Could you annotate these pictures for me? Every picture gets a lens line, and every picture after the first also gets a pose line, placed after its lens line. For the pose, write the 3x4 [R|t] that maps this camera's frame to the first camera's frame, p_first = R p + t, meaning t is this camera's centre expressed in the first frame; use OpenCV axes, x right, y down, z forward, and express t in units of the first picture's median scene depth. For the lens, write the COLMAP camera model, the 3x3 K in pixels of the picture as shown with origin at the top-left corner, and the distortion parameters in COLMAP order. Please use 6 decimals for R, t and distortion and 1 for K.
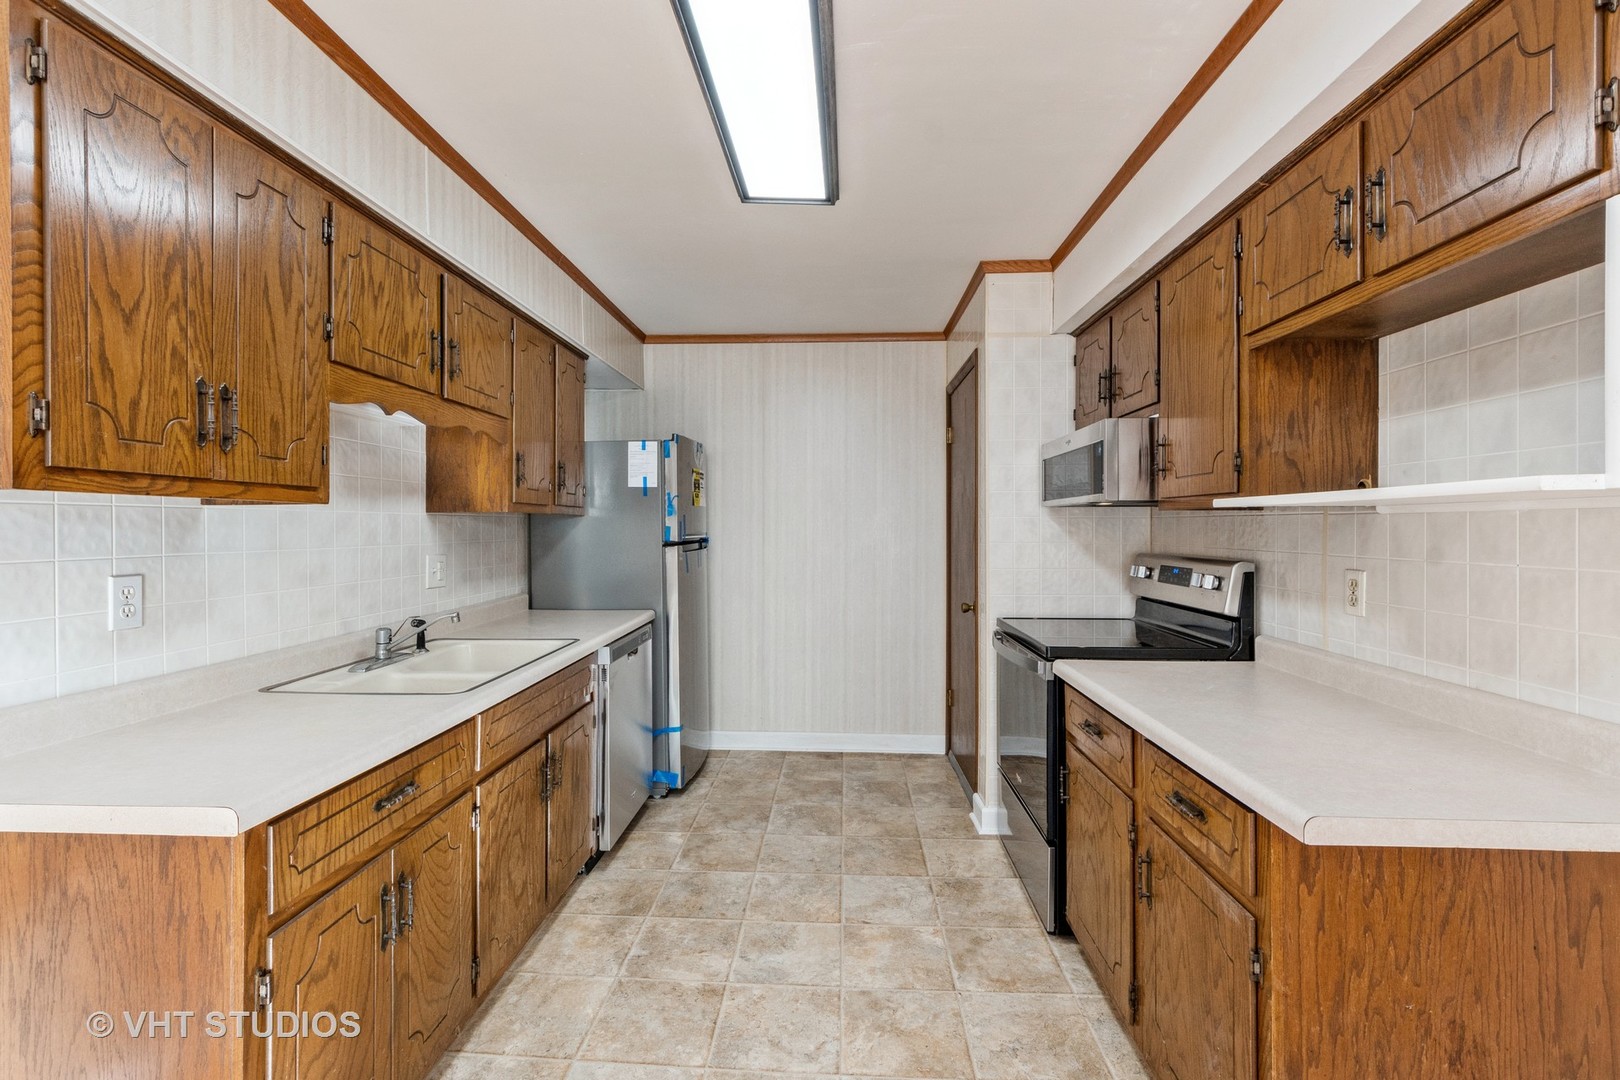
lens RADIAL K [[724.3, 0, 800.4], [0, 724.3, 527.0], [0, 0, 1]] dist [-0.001099, 0.001403]
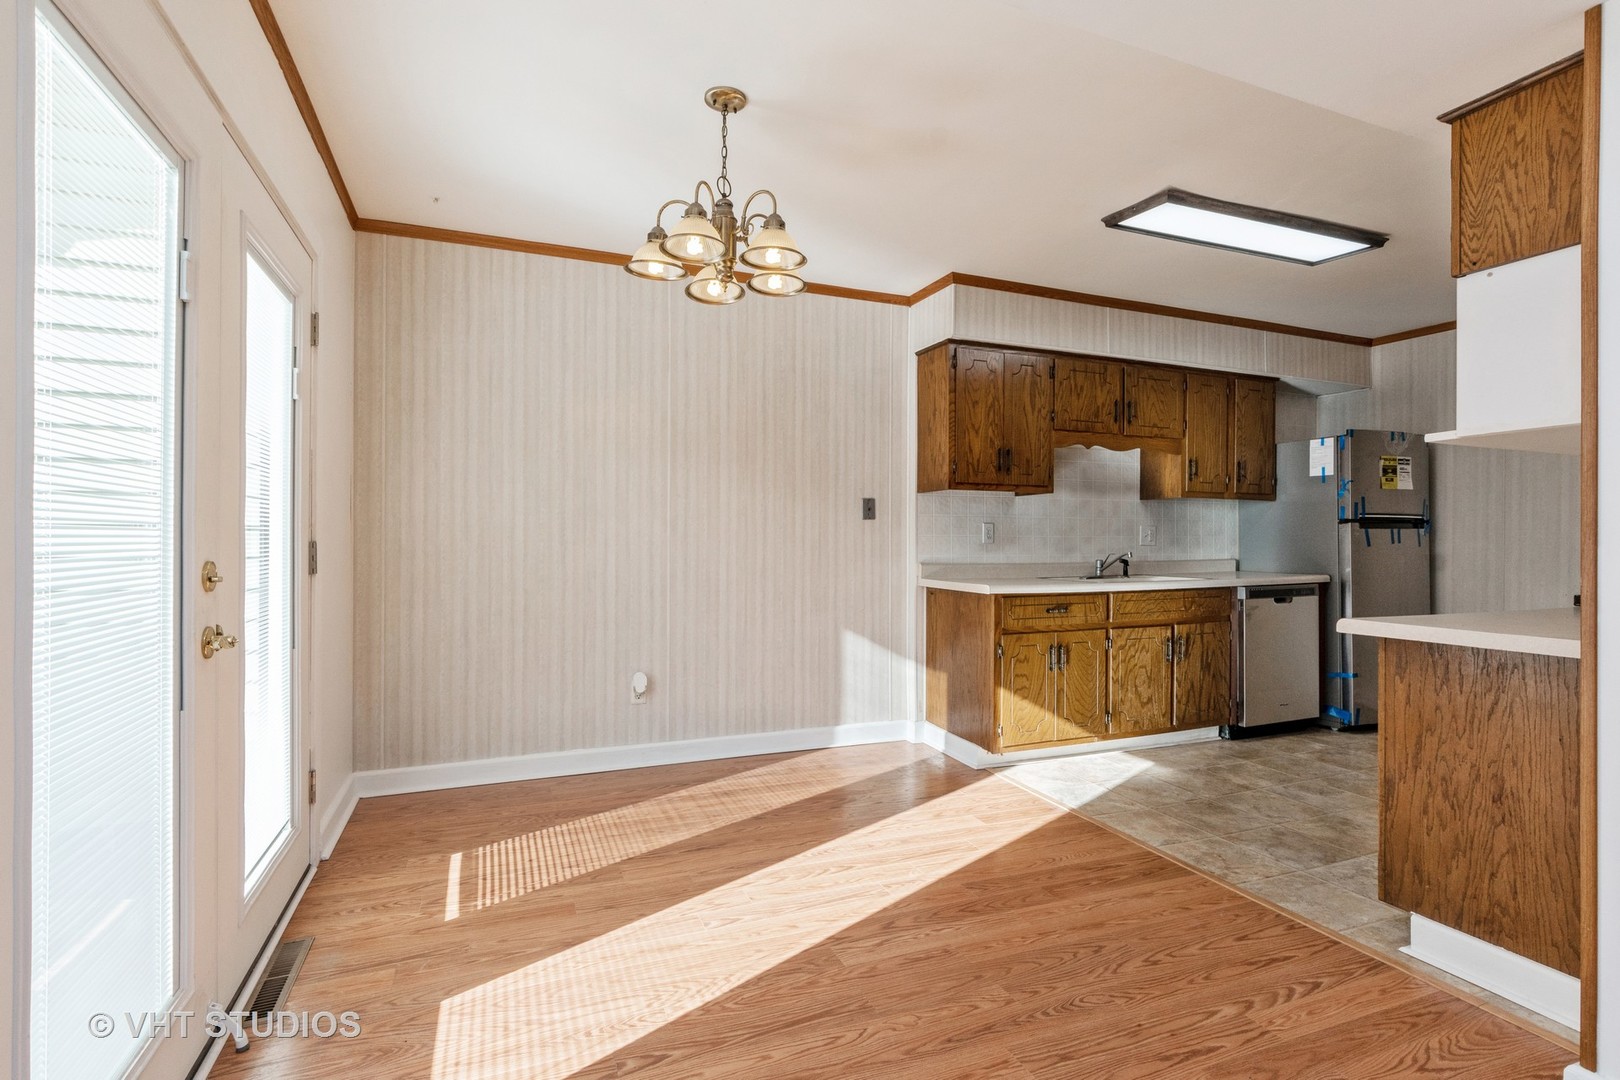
lens RADIAL K [[791.3, 0, 809.0], [0, 791.3, 538.4], [0, 0, 1]] dist [0.003017, 0.001196]
pose [[0.436627, -0.000545, -0.899642, 1.280178], [-0.004131, 0.999988, -0.002611, 0.123180], [0.899633, 0.004857, 0.436620, -0.788835]]
